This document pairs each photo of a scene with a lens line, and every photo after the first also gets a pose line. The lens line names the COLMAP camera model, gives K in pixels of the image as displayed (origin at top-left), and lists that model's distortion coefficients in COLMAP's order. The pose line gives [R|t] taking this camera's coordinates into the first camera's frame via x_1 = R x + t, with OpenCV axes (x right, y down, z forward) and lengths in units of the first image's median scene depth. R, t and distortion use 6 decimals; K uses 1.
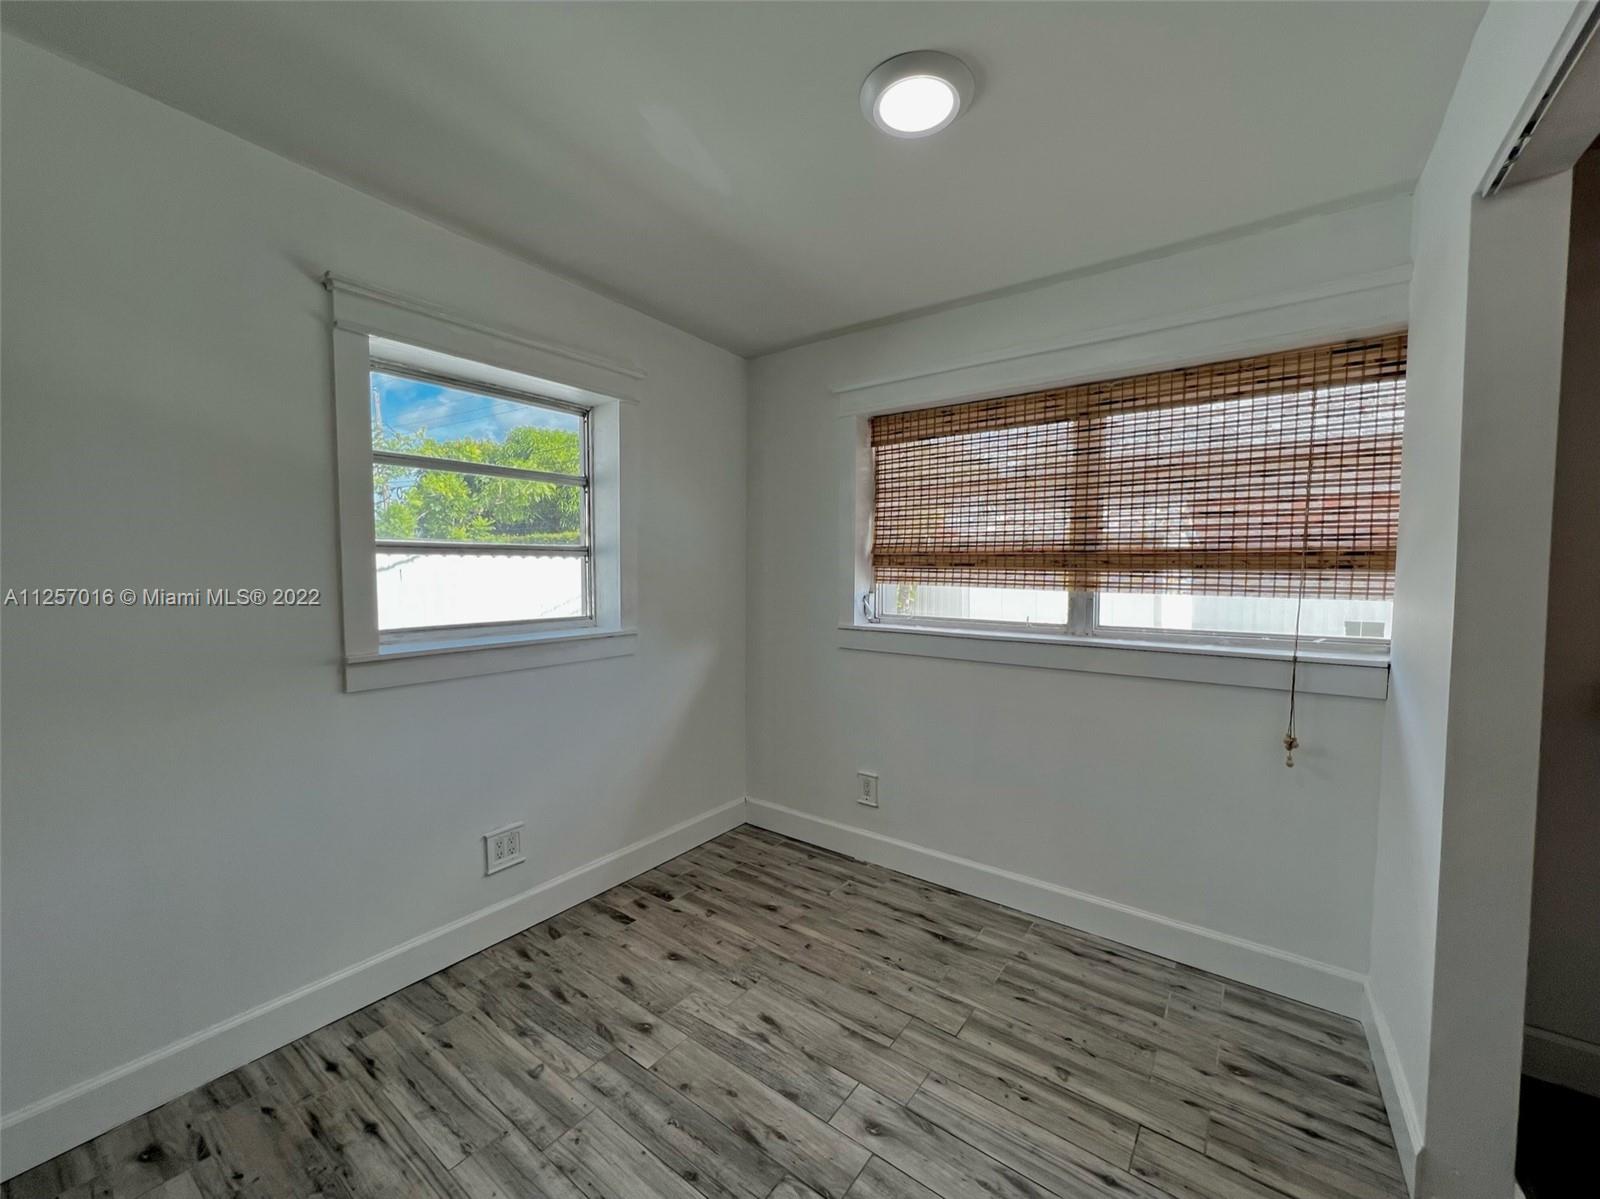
lens RADIAL K [[640.9, 0, 803.9], [0, 640.9, 605.8], [0, 0, 1]] dist [-0.001509, 0.000838]
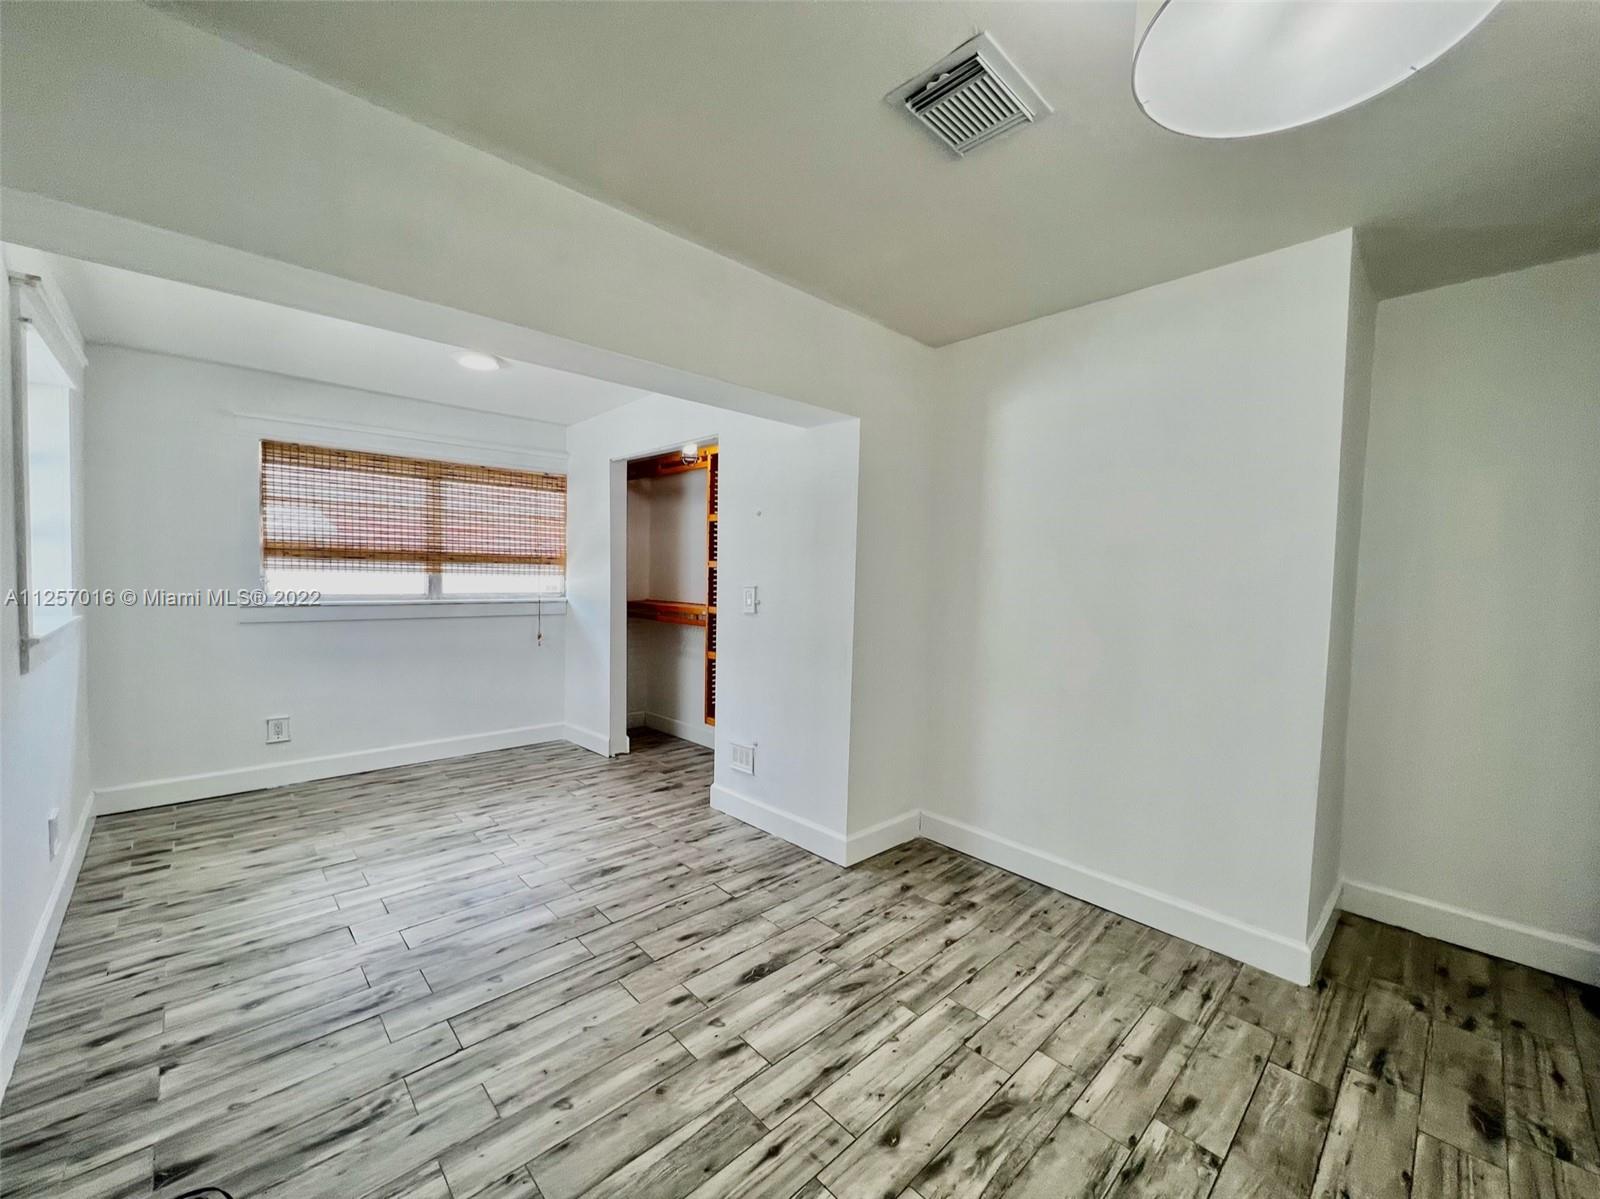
lens RADIAL K [[640.9, 0, 795.8], [0, 640.9, 604.4], [0, 0, 1]] dist [-0.001509, 0.000838]
pose [[0.174896, -0.049742, 0.983330, -1.209155], [0.039162, 0.998284, 0.043533, 0.023357], [-0.983808, 0.030895, 0.176544, -0.323859]]
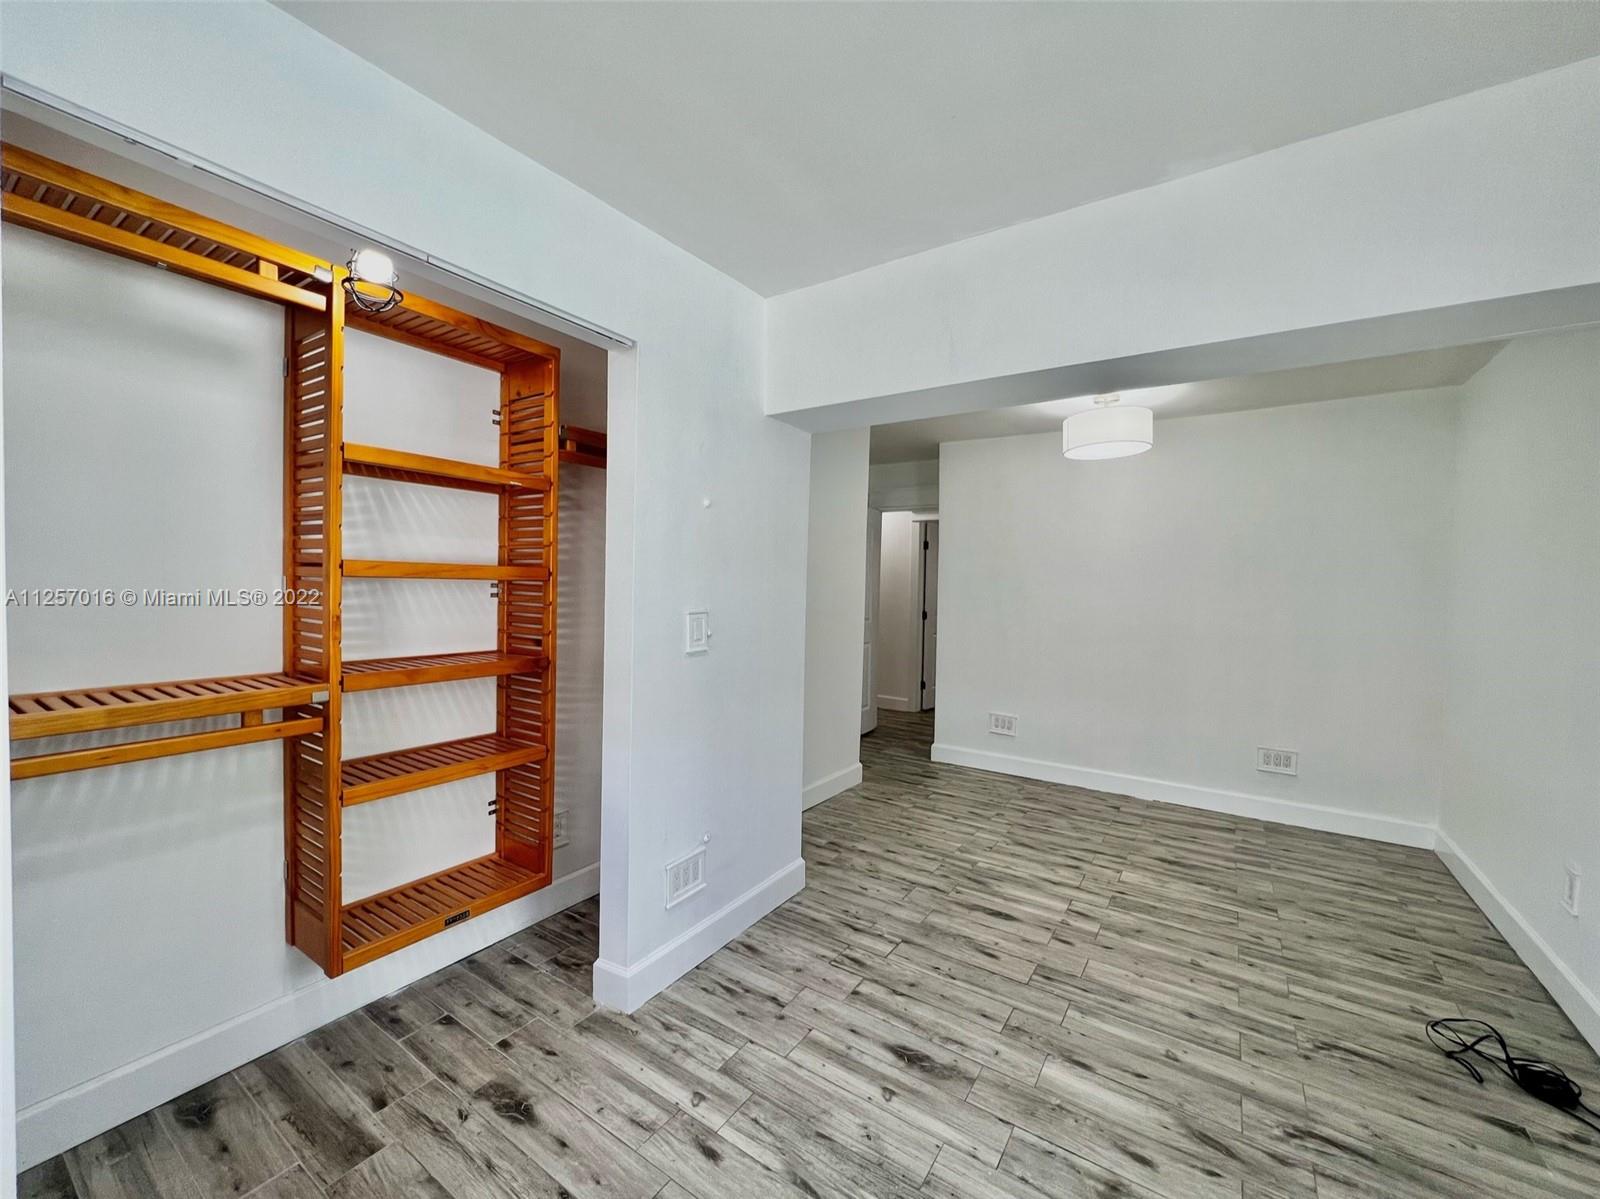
lens RADIAL K [[640.9, 0, 804.4], [0, 640.9, 598.1], [0, 0, 1]] dist [-0.001509, 0.000838]
pose [[-0.998389, -0.023302, -0.051732, 0.069612], [-0.027575, 0.996128, 0.083474, -0.060697], [0.049586, 0.084766, -0.995166, 0.975461]]
